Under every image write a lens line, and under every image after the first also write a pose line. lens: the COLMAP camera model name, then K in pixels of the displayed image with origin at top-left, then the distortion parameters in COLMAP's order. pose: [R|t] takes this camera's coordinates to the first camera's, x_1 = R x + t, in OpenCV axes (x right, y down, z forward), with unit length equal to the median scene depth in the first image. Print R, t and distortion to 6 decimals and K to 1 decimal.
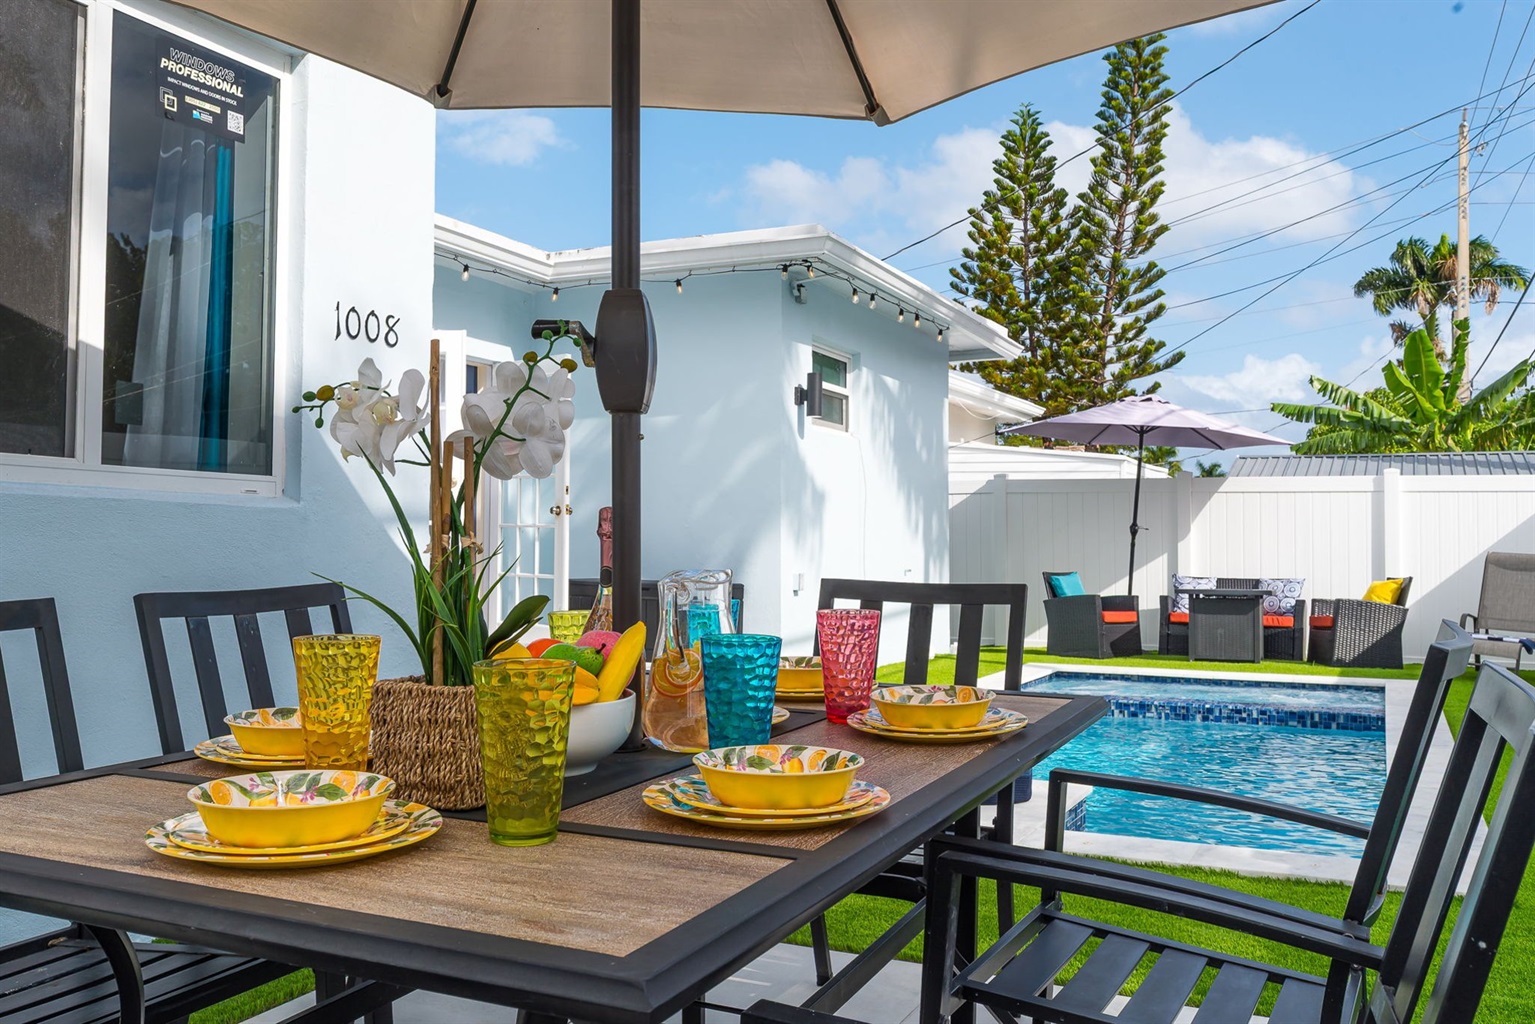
lens RADIAL K [[1318.2, 0, 767.2], [0, 1318.2, 508.8], [0, 0, 1]] dist [-0.010284, -0.010668]
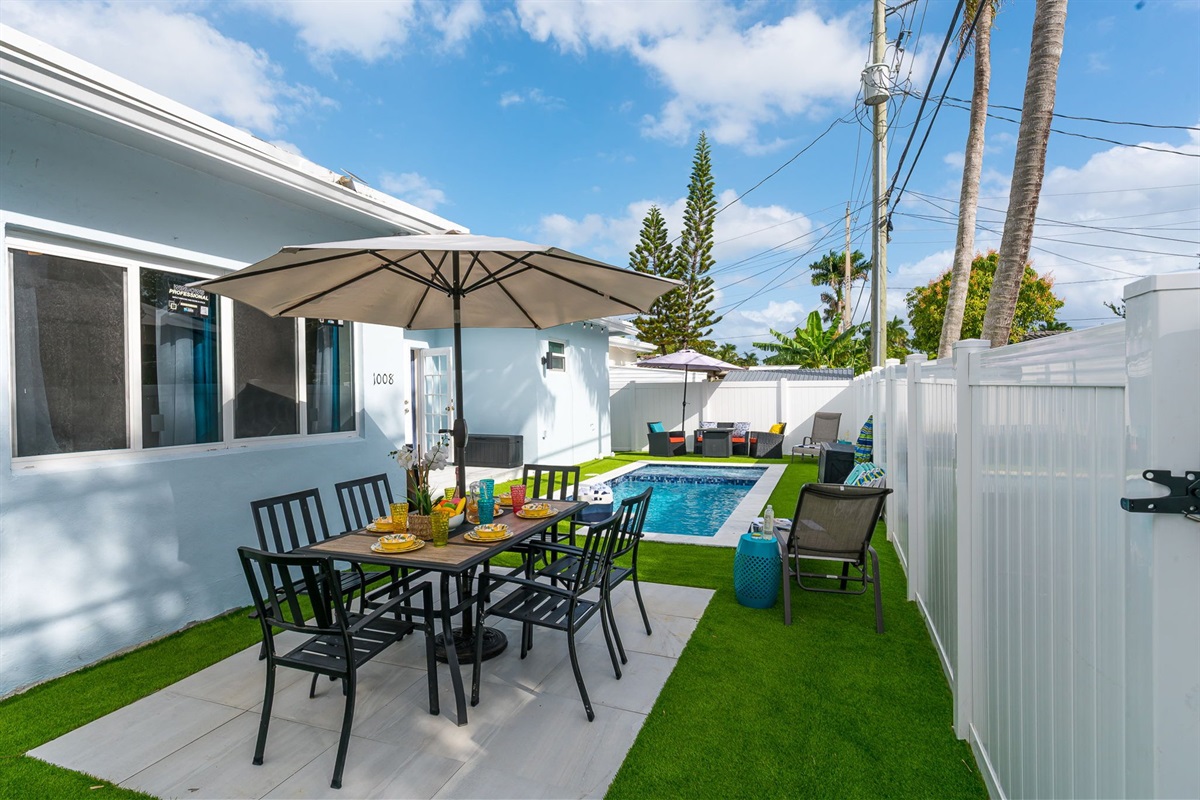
lens RADIAL K [[613.5, 0, 597.7], [0, 613.5, 397.6], [0, 0, 1]] dist [-0.000778, 0.000714]
pose [[0.996698, -0.019865, 0.078734, 0.026057], [0.017119, 0.999227, 0.035397, -0.041597], [-0.079377, -0.033932, 0.996267, -0.147425]]
